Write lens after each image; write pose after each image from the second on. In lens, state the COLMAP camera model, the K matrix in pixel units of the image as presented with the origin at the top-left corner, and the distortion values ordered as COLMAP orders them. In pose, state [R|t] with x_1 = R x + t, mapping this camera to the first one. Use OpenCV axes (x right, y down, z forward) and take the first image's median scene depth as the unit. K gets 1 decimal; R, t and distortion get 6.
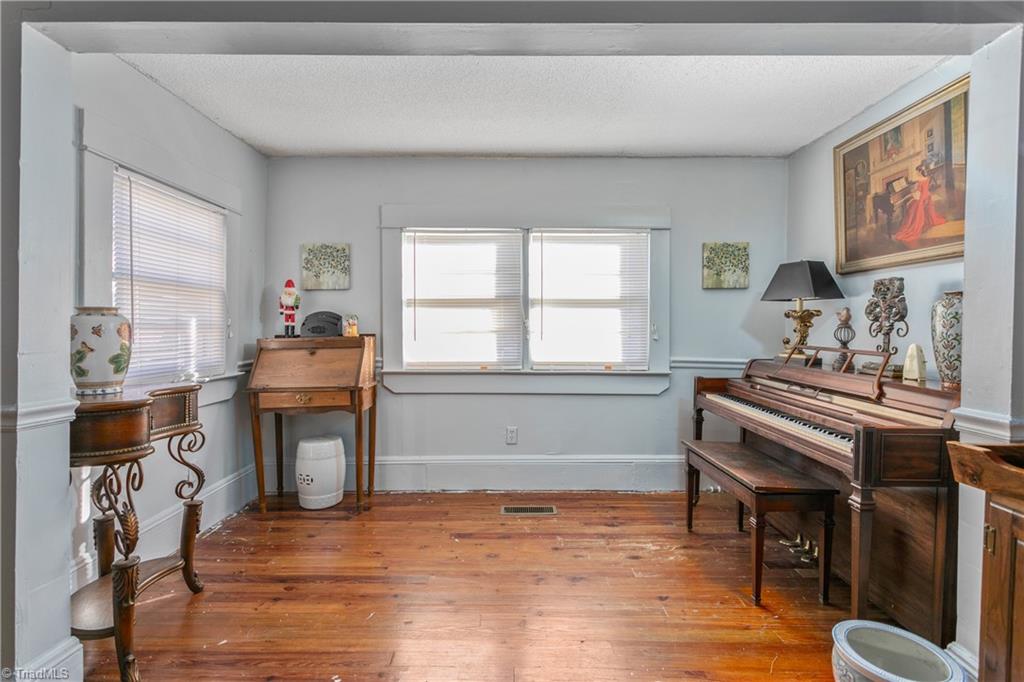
lens RADIAL K [[503.4, 0, 501.3], [0, 503.4, 334.9], [0, 0, 1]] dist [0.001102, 0.001522]
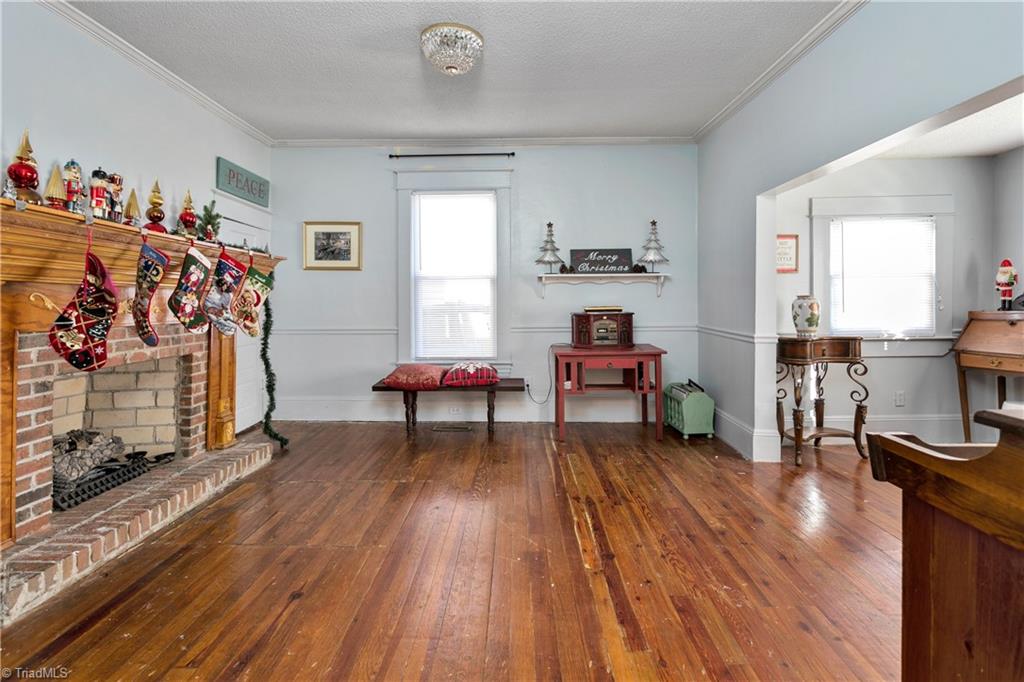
lens RADIAL K [[503.4, 0, 512.5], [0, 503.4, 301.5], [0, 0, 1]] dist [0.001102, 0.001522]
pose [[-0.023526, -0.005029, -0.999711, 0.958417], [0.000628, 0.999987, -0.005045, -0.012629], [0.999723, -0.000746, -0.023522, -0.131684]]
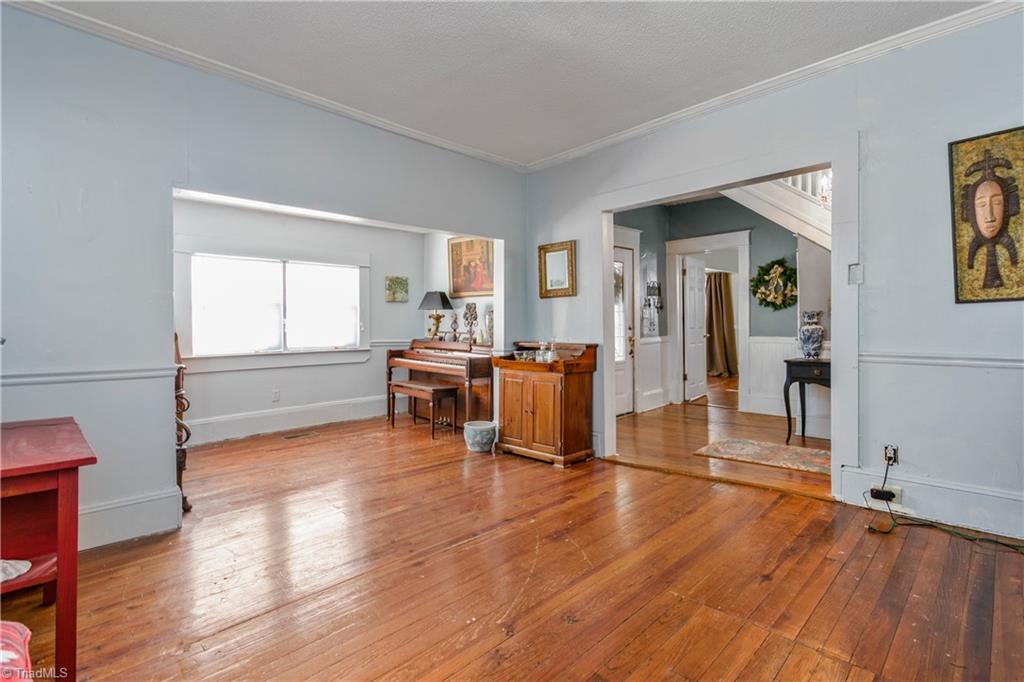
lens RADIAL K [[503.4, 0, 511.1], [0, 503.4, 330.4], [0, 0, 1]] dist [0.001102, 0.001522]
pose [[0.711177, -0.021567, 0.702682, -0.740640], [0.017940, 0.999761, 0.012528, -0.004740], [-0.702784, 0.003697, 0.711394, -0.799663]]
